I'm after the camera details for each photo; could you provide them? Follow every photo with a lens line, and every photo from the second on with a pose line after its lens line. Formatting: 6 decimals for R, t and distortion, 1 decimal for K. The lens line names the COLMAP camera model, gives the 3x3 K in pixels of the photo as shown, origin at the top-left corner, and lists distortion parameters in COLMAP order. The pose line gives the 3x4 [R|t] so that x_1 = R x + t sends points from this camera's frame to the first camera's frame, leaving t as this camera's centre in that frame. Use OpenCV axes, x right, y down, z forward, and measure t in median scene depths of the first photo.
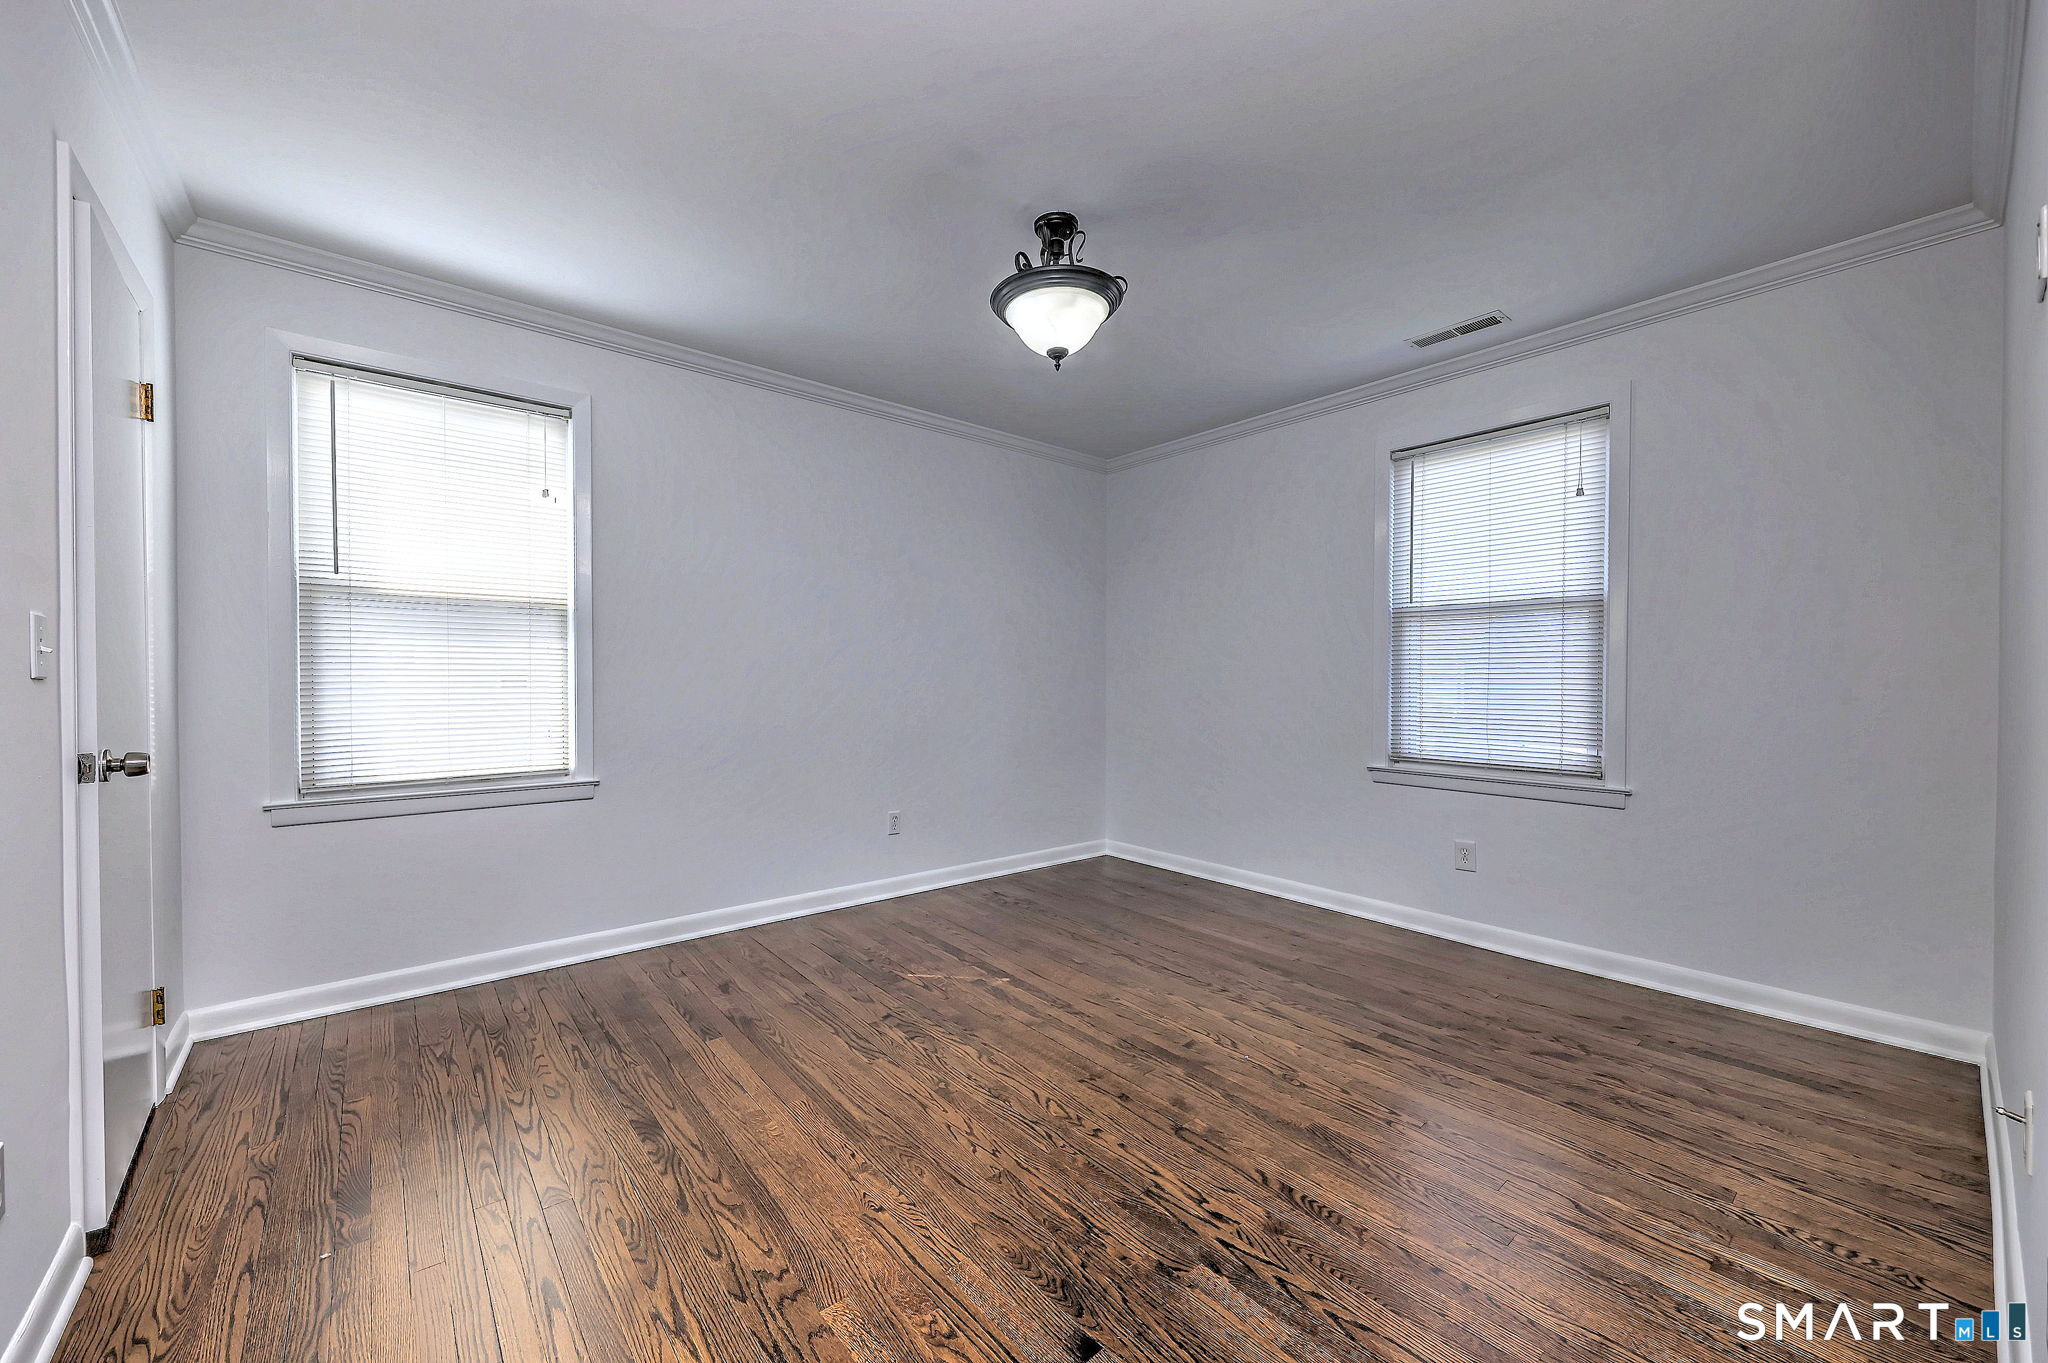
lens RADIAL K [[852.6, 0, 1011.4], [0, 852.6, 688.8], [0, 0, 1]] dist [0.002207, -0.000036]
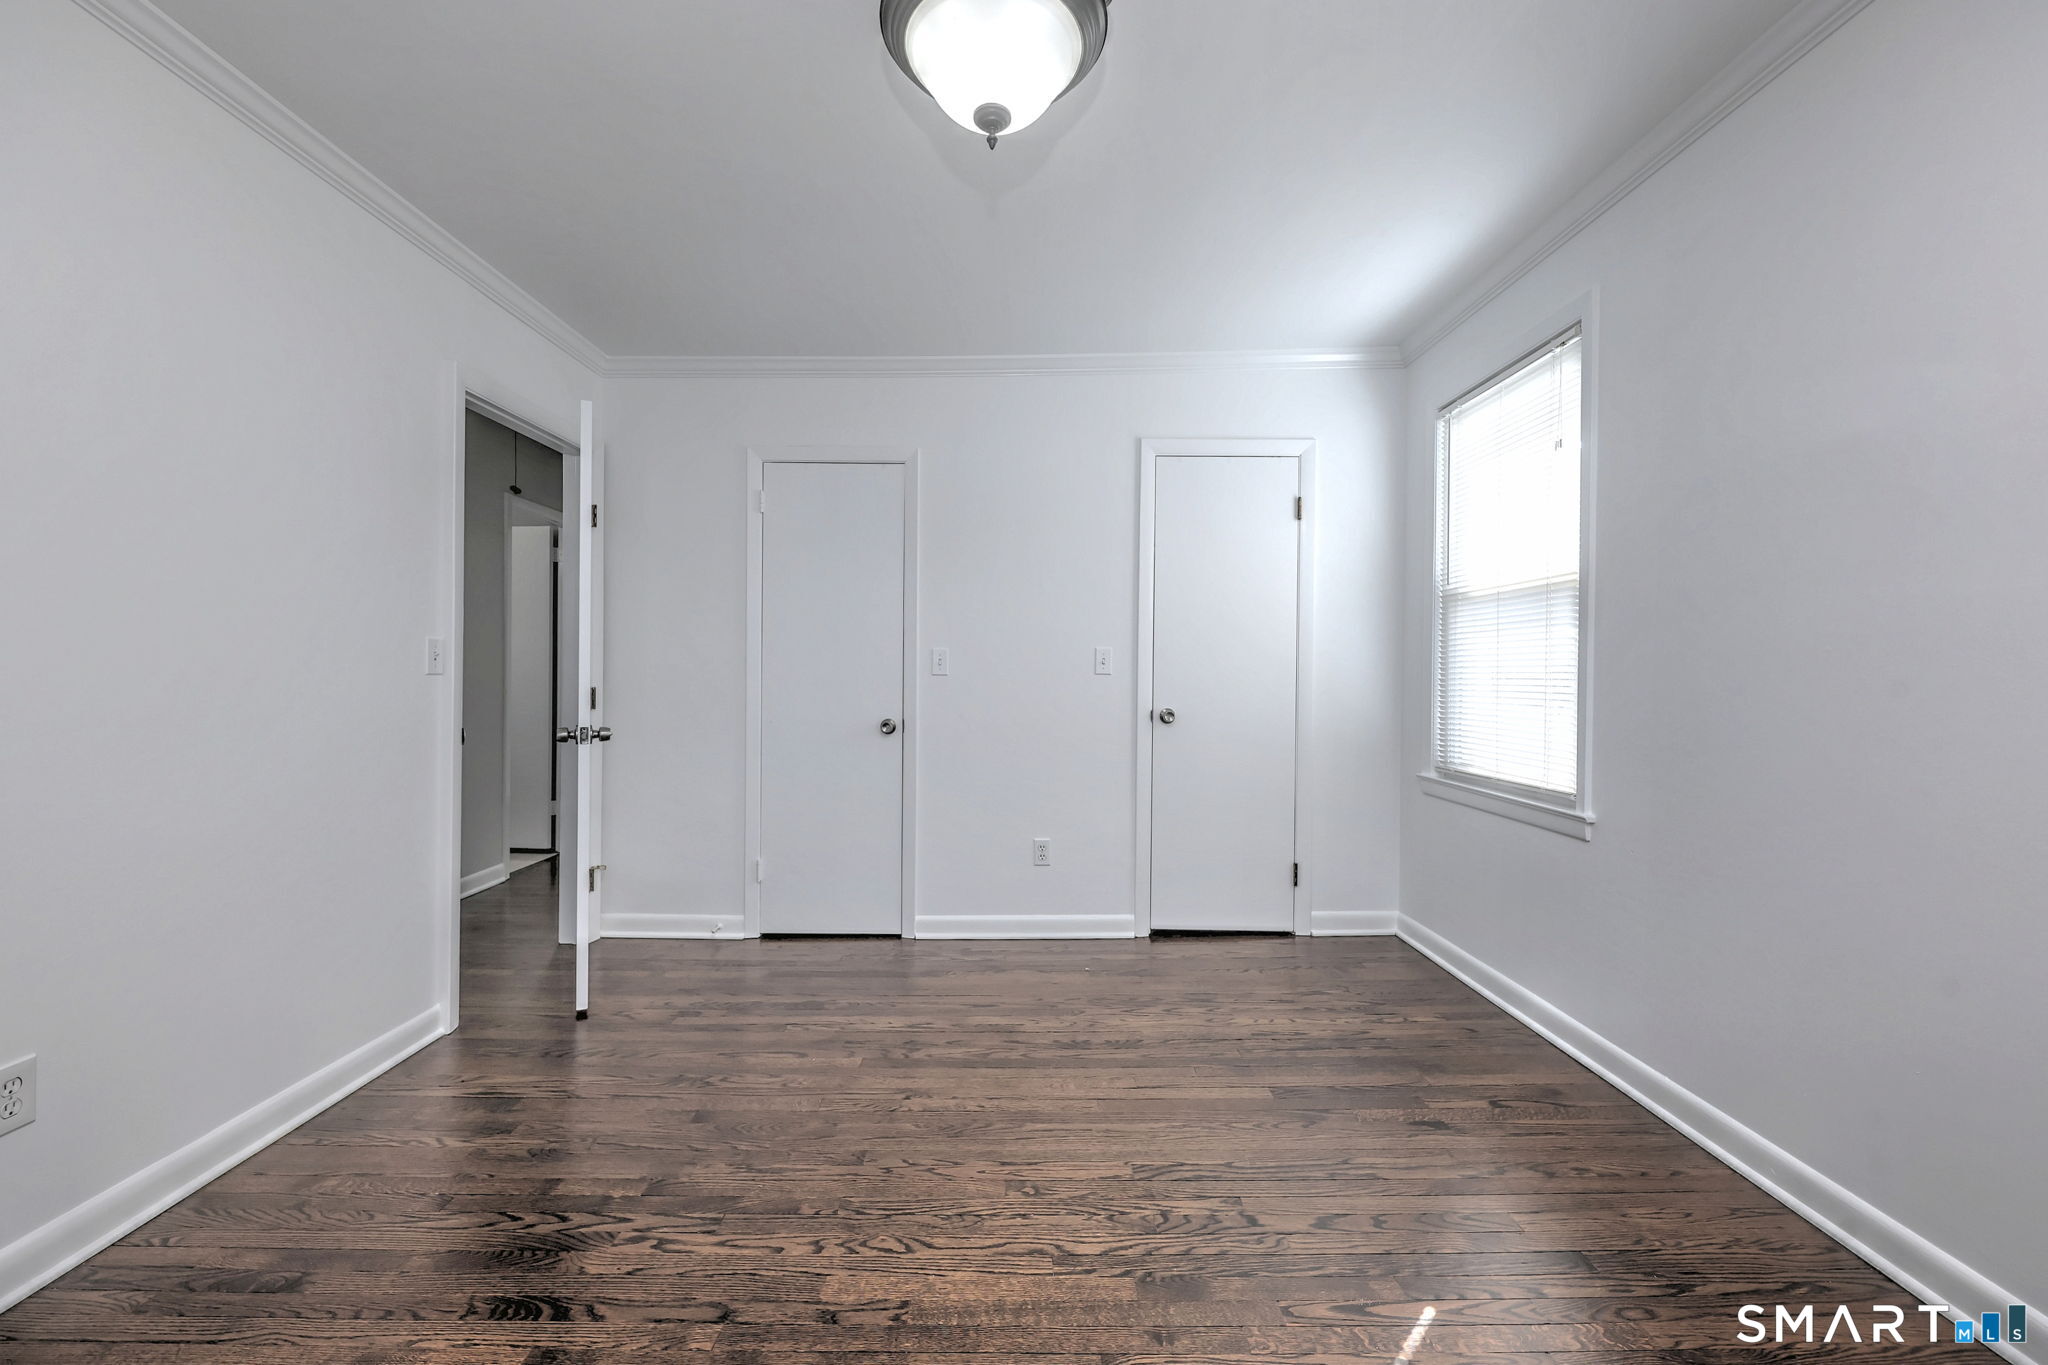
lens RADIAL K [[852.6, 0, 1011.4], [0, 852.6, 689.8], [0, 0, 1]] dist [0.002207, -0.000036]
pose [[-0.690715, 0.015342, -0.722965, 0.558465], [-0.013229, 0.999340, 0.033845, -0.030058], [0.723006, 0.032941, -0.690056, 1.711249]]
